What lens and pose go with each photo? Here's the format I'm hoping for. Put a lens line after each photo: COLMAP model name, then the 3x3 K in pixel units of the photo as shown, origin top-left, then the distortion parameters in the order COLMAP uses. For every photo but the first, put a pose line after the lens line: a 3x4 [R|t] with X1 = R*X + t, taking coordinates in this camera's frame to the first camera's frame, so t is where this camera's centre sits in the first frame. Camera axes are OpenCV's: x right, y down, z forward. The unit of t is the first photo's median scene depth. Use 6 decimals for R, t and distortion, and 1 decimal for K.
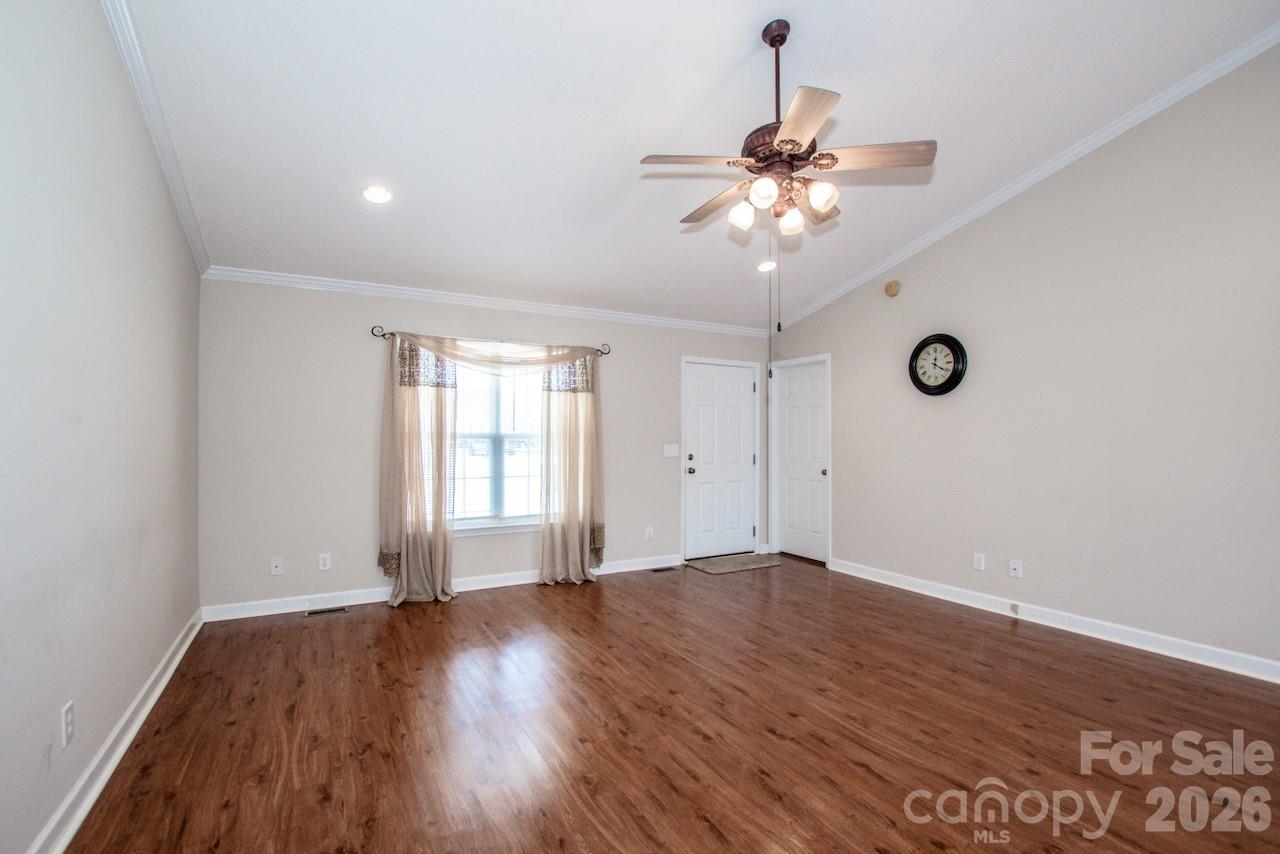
lens RADIAL K [[577.7, 0, 637.1], [0, 577.7, 431.6], [0, 0, 1]] dist [-0.030525, 0.000035]
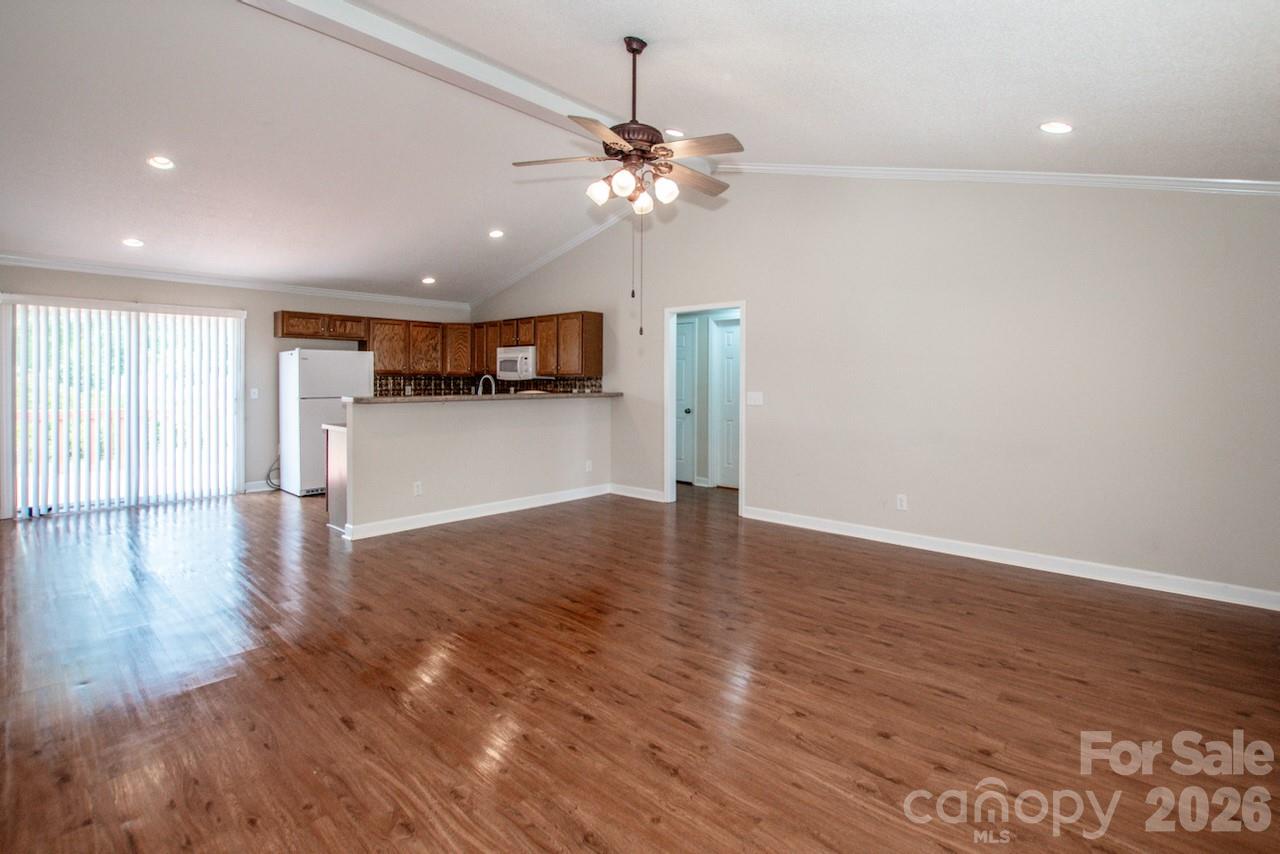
lens RADIAL K [[602.2, 0, 660.7], [0, 602.2, 384.6], [0, 0, 1]] dist [-0.030641, 0.001024]
pose [[-0.943610, -0.002884, -0.331046, 0.357683], [-0.002713, 0.999996, -0.000976, 0.002745], [0.331047, -0.000023, -0.943614, 1.299028]]
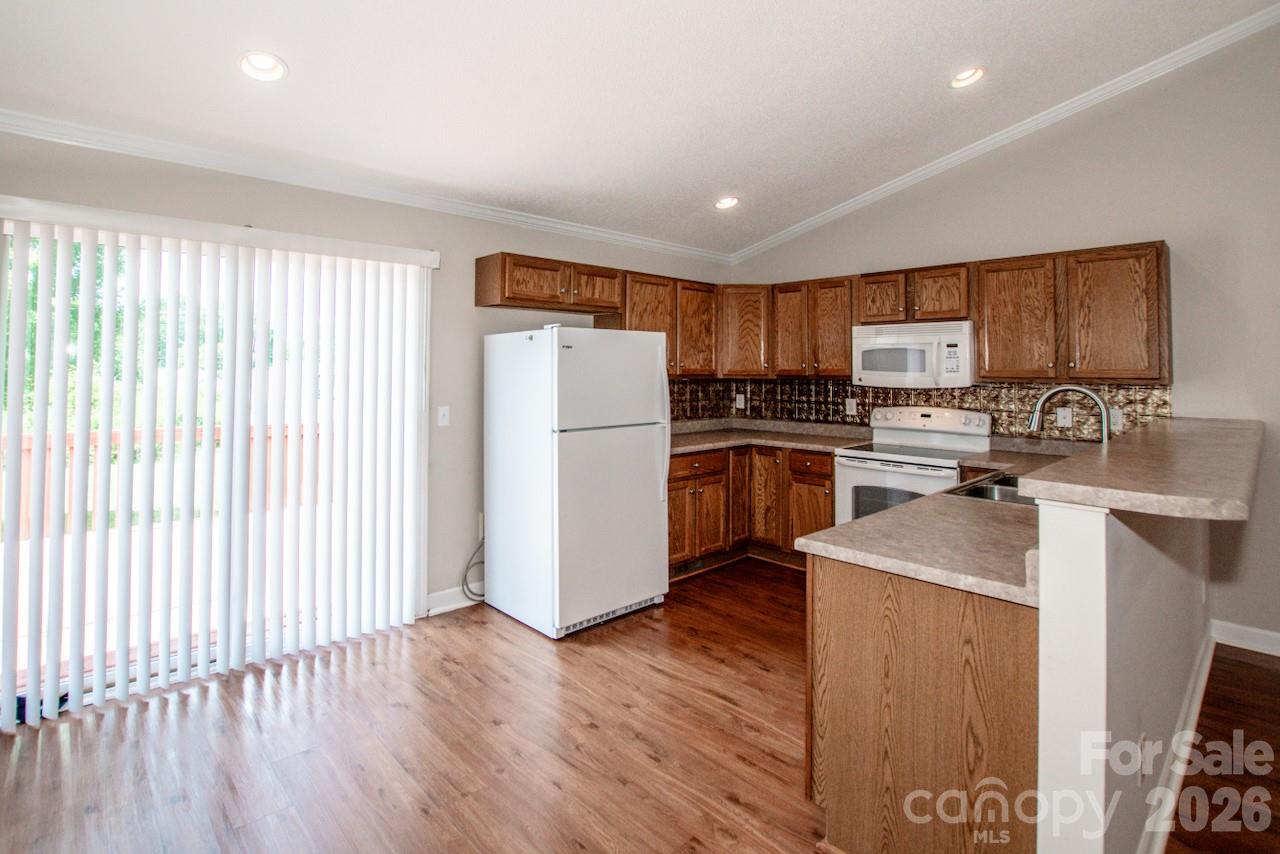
lens RADIAL K [[616.1, 0, 585.8], [0, 616.1, 347.7], [0, 0, 1]] dist [-0.030376, 0.000565]
pose [[-0.979465, -0.013352, -0.201170, 0.840736], [-0.004424, 0.998988, -0.044764, -0.027858], [0.201564, -0.042955, -0.978533, 0.300702]]
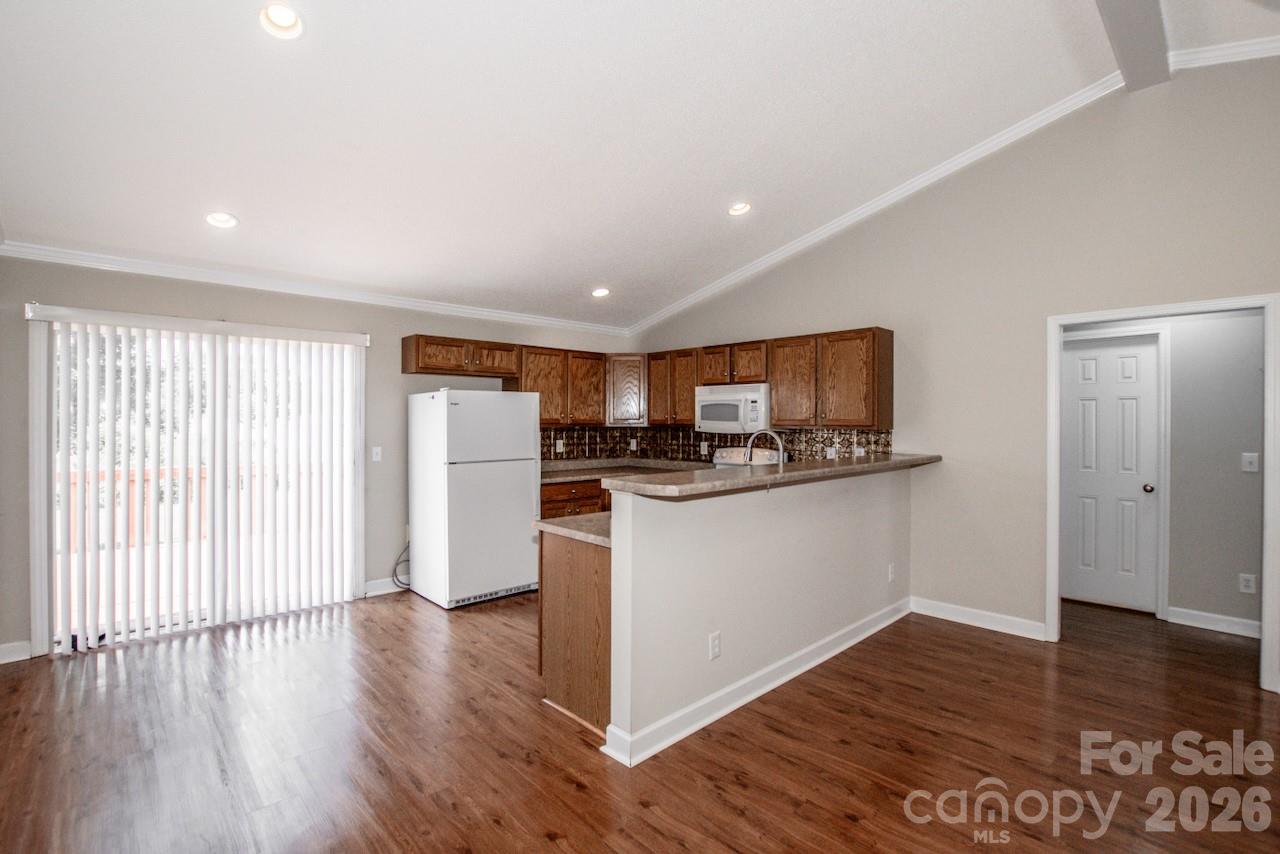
lens RADIAL K [[579.4, 0, 605.9], [0, 579.4, 421.3], [0, 0, 1]] dist [-0.034035, 0.000312]
pose [[-0.977043, -0.003452, -0.213015, 0.669524], [-0.002037, 0.999974, -0.006859, -0.026182], [0.213033, -0.006267, -0.977025, 0.583047]]
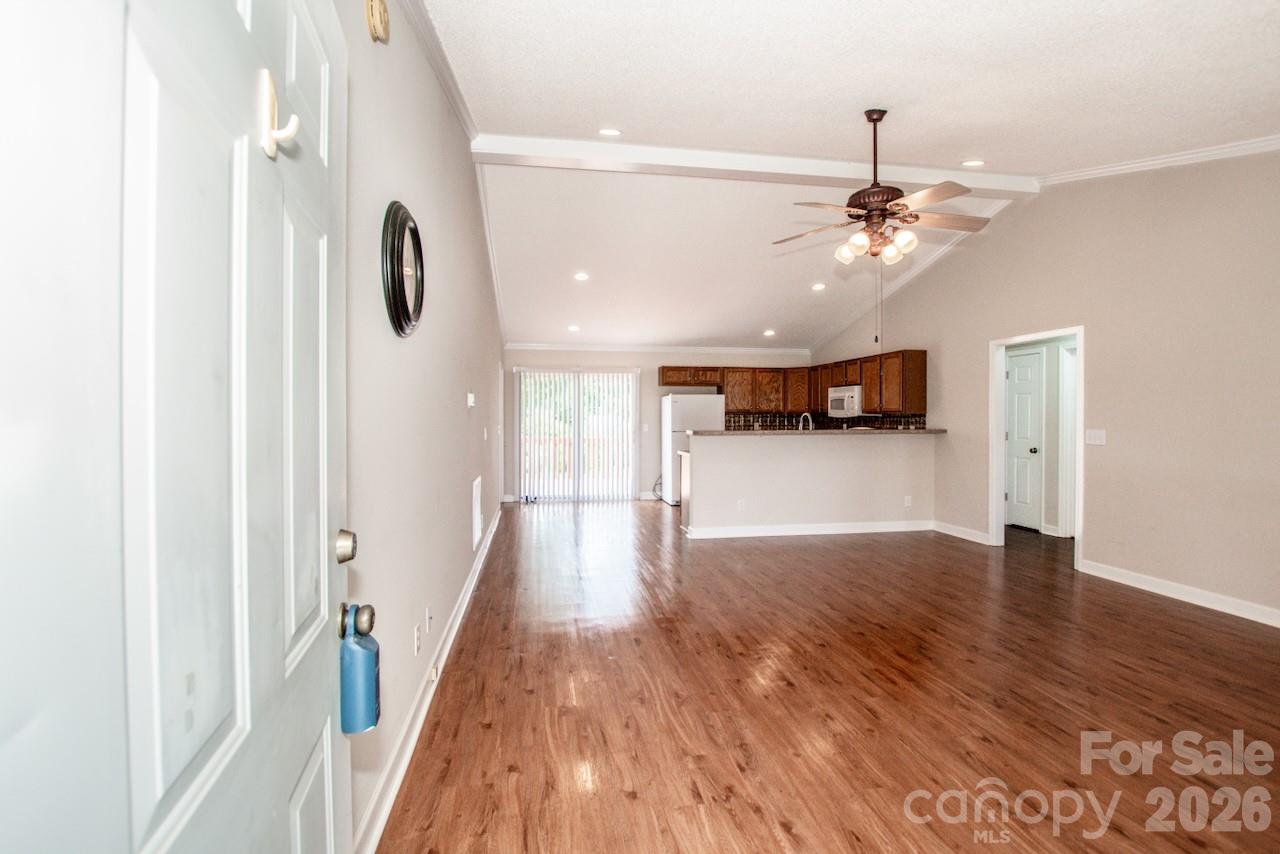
lens RADIAL K [[572.8, 0, 624.7], [0, 572.8, 419.1], [0, 0, 1]] dist [-0.025081, -0.000118]
pose [[-0.937003, -0.002537, 0.349311, 0.195070], [-0.004081, 0.999985, -0.003683, 0.004555], [-0.349296, -0.004877, -0.937000, 1.440907]]
